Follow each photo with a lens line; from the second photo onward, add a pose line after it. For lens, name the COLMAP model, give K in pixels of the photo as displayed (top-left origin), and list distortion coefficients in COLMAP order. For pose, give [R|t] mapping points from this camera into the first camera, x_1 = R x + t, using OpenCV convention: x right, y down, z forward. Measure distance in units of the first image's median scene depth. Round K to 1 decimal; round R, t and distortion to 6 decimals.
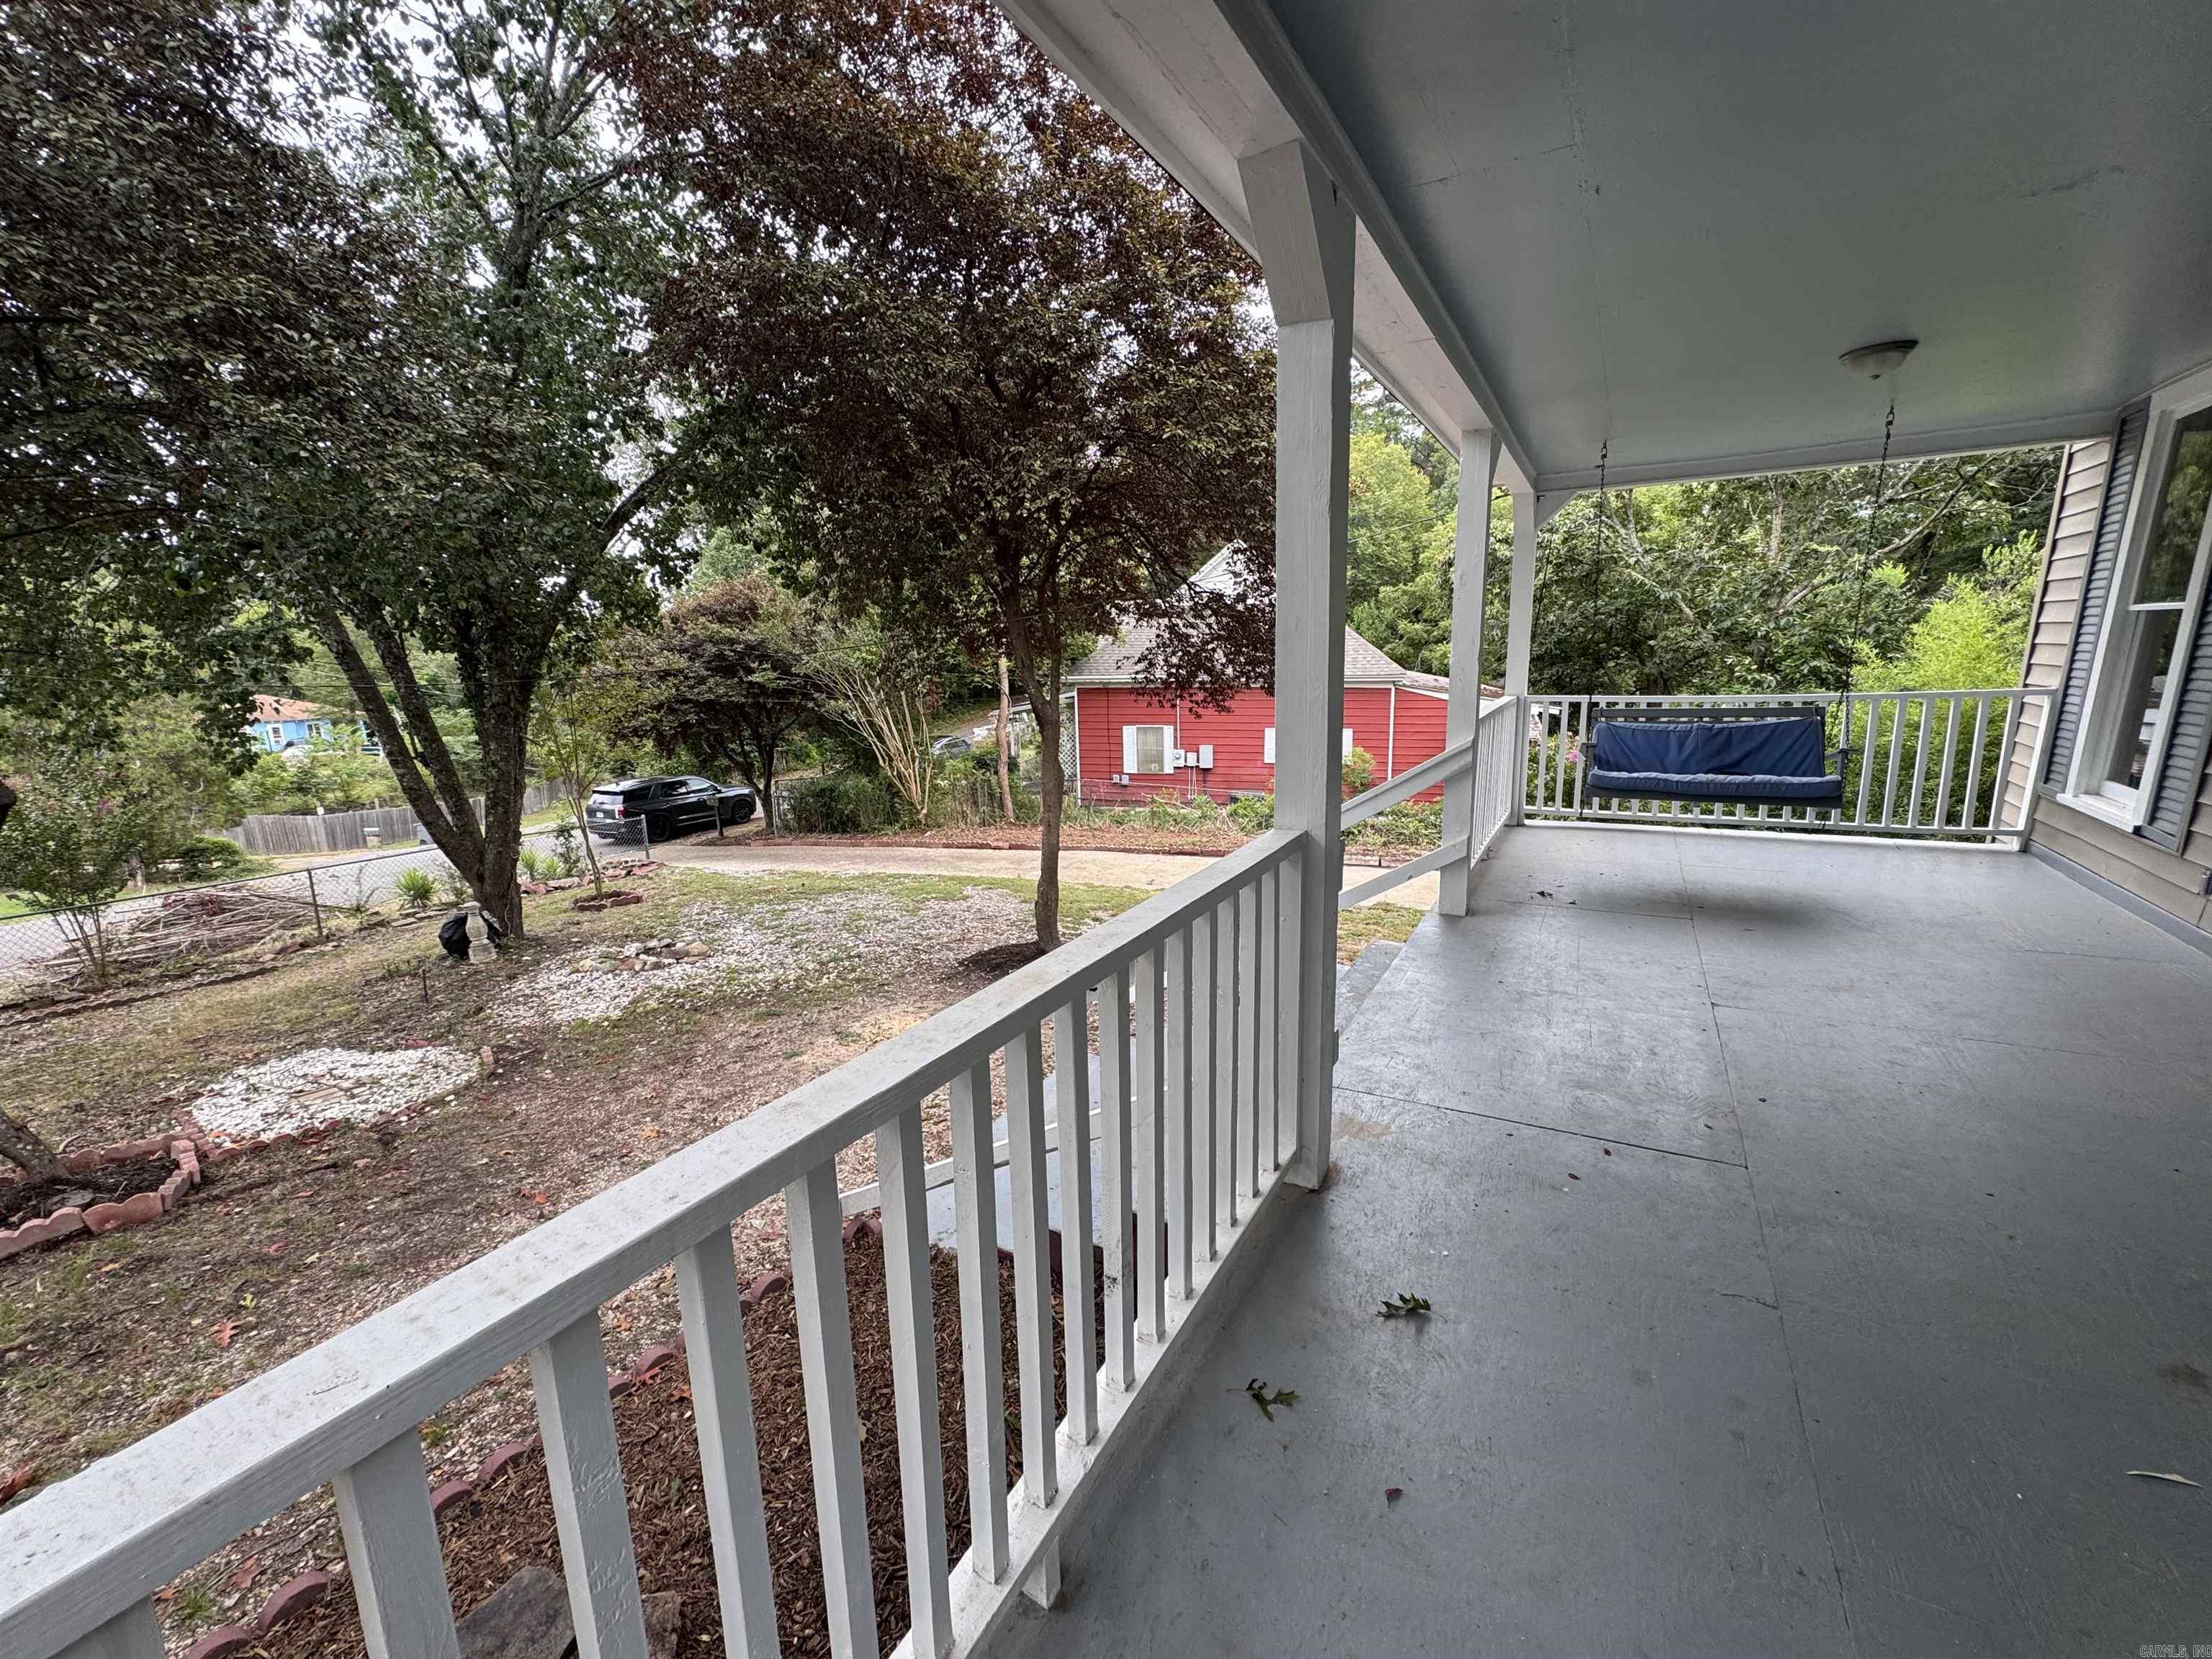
lens RADIAL K [[880.3, 0, 1108.5], [0, 880.3, 831.1], [0, 0, 1]] dist [-0.003367, 0.000328]
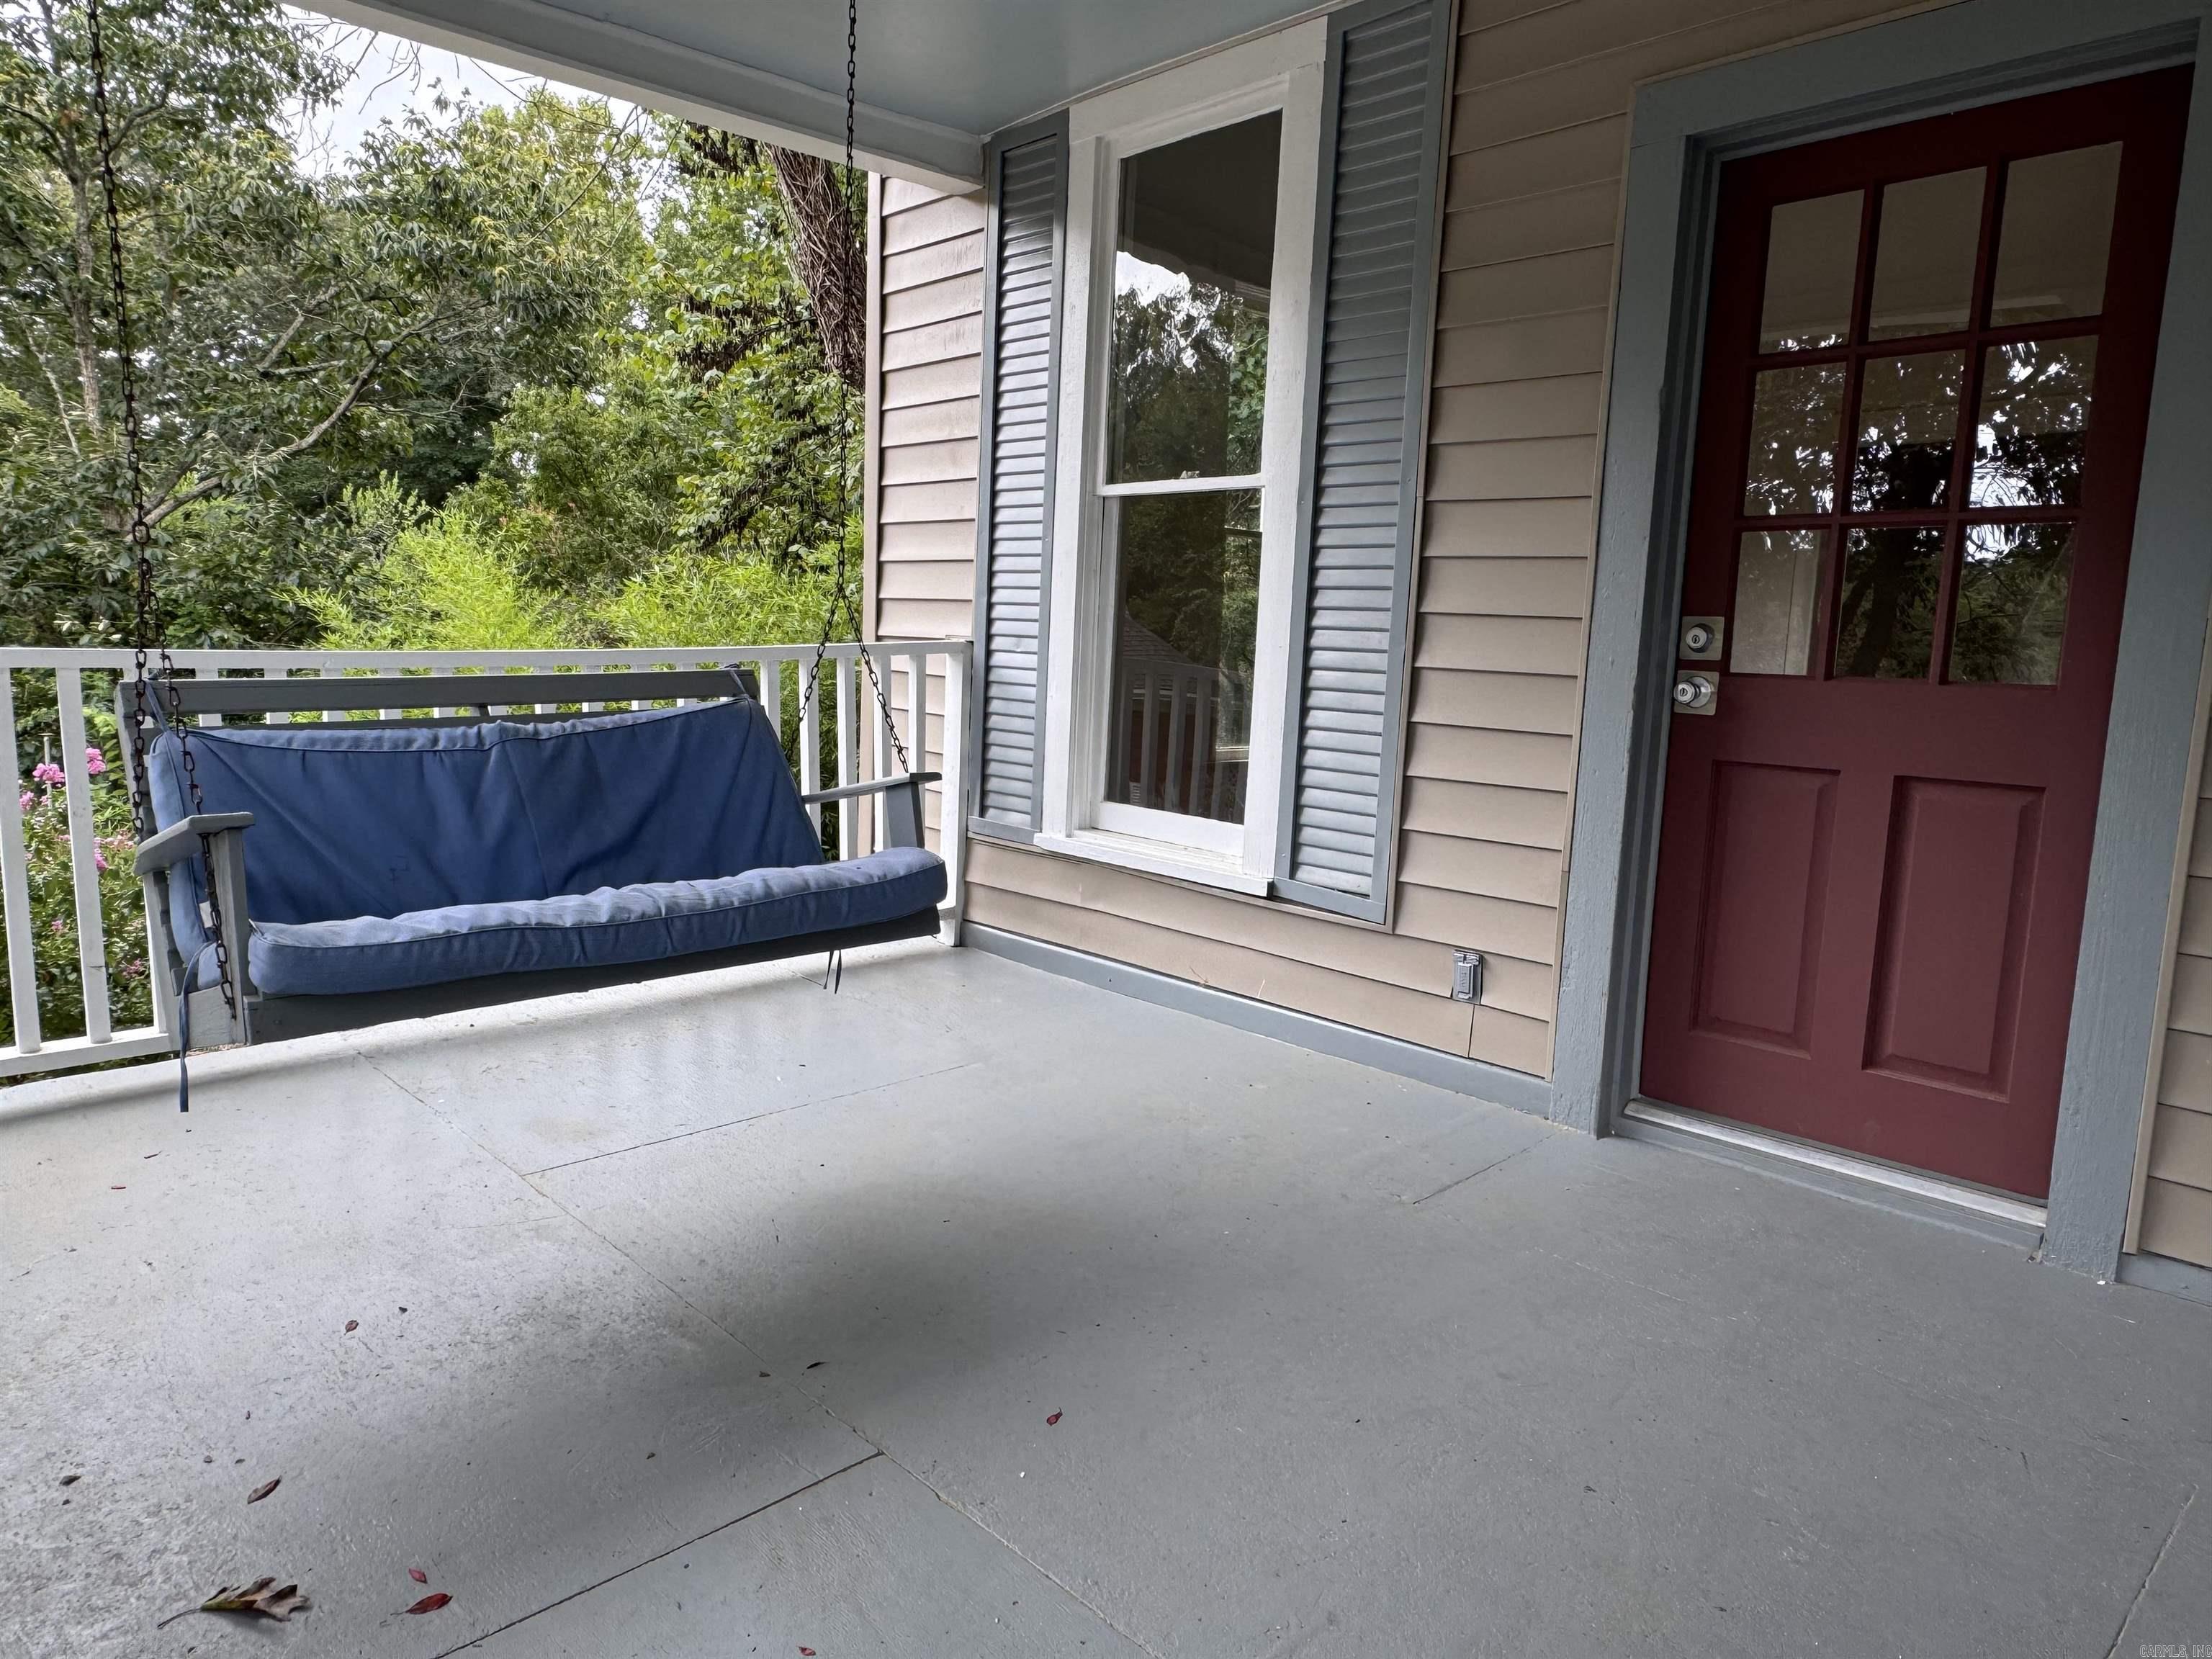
lens RADIAL K [[1433.7, 0, 1113.7], [0, 1433.7, 834.1], [0, 0, 1]] dist [-0.003433, 0.003624]
pose [[0.284113, -0.098350, 0.953733, 0.252862], [0.155582, 0.986271, 0.055358, -0.080133], [-0.946083, 0.132656, 0.295514, 0.674861]]
